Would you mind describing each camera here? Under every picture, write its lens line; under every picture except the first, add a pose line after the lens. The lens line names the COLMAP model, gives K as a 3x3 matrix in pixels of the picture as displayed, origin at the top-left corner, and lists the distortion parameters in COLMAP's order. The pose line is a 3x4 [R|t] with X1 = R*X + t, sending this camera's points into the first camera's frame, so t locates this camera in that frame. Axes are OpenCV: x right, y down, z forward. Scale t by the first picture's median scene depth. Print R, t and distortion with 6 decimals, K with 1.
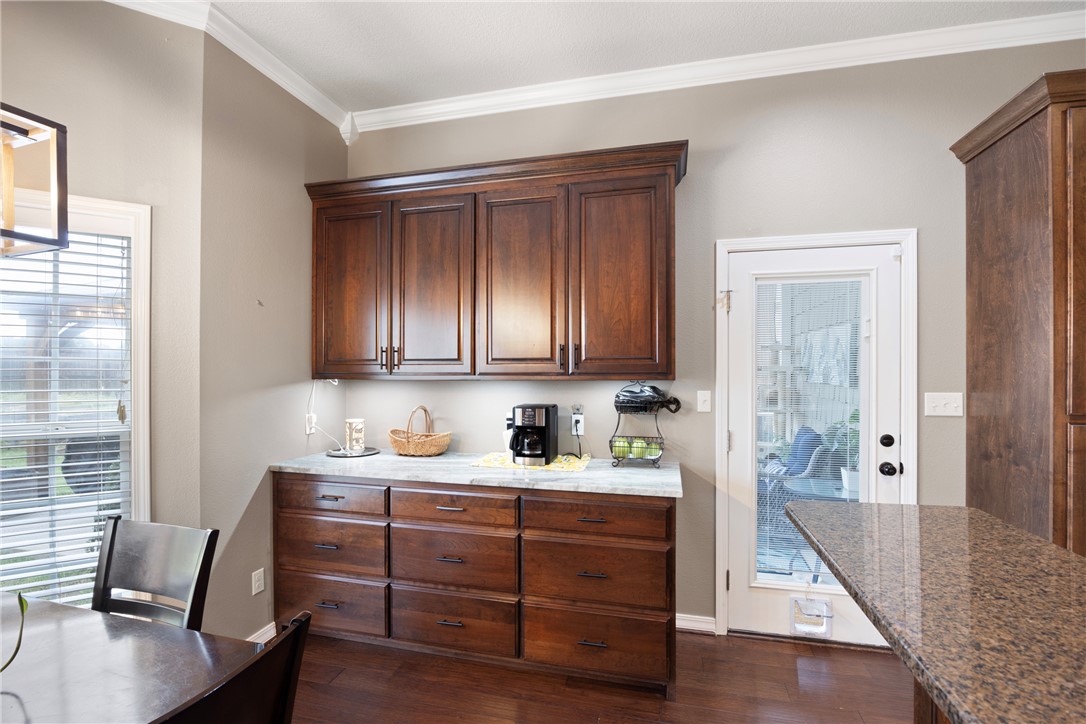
lens RADIAL K [[480.8, 0, 543.2], [0, 480.8, 371.7], [0, 0, 1]] dist [-0.020598, 0.000565]
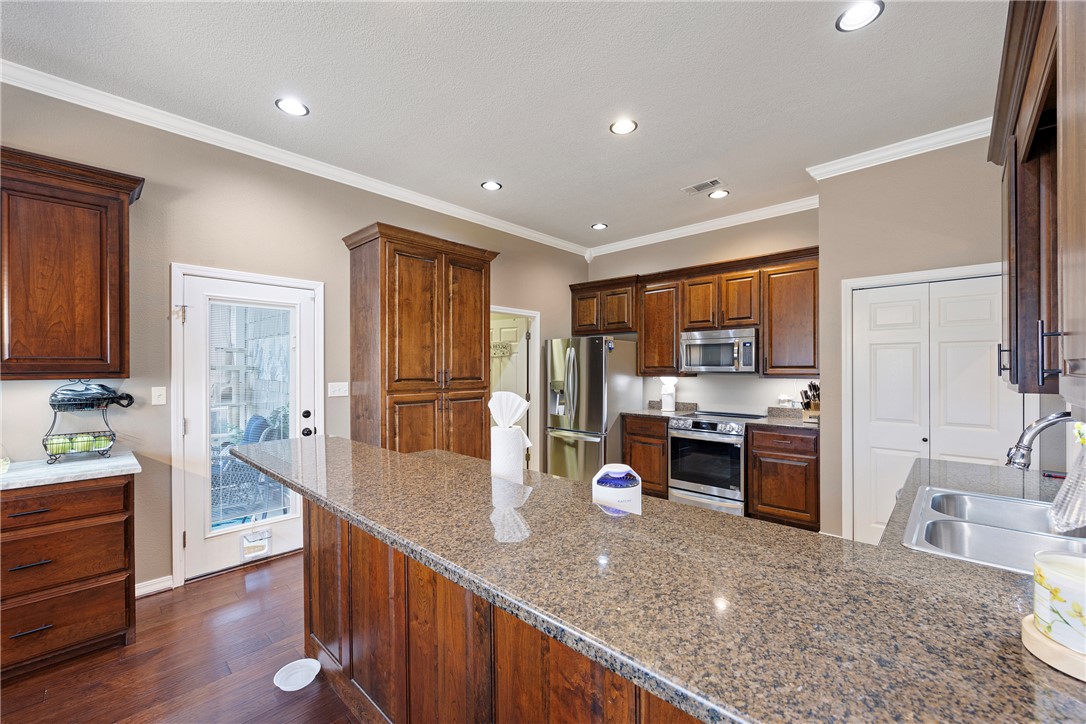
lens RADIAL K [[439.8, 0, 543.8], [0, 439.8, 368.5], [0, 0, 1]] dist [-0.000733, 0.000058]
pose [[0.482719, -0.000423, 0.875775, -0.167118], [0.005657, 0.999981, -0.002636, 0.002400], [-0.875757, 0.006227, 0.482712, -0.381393]]
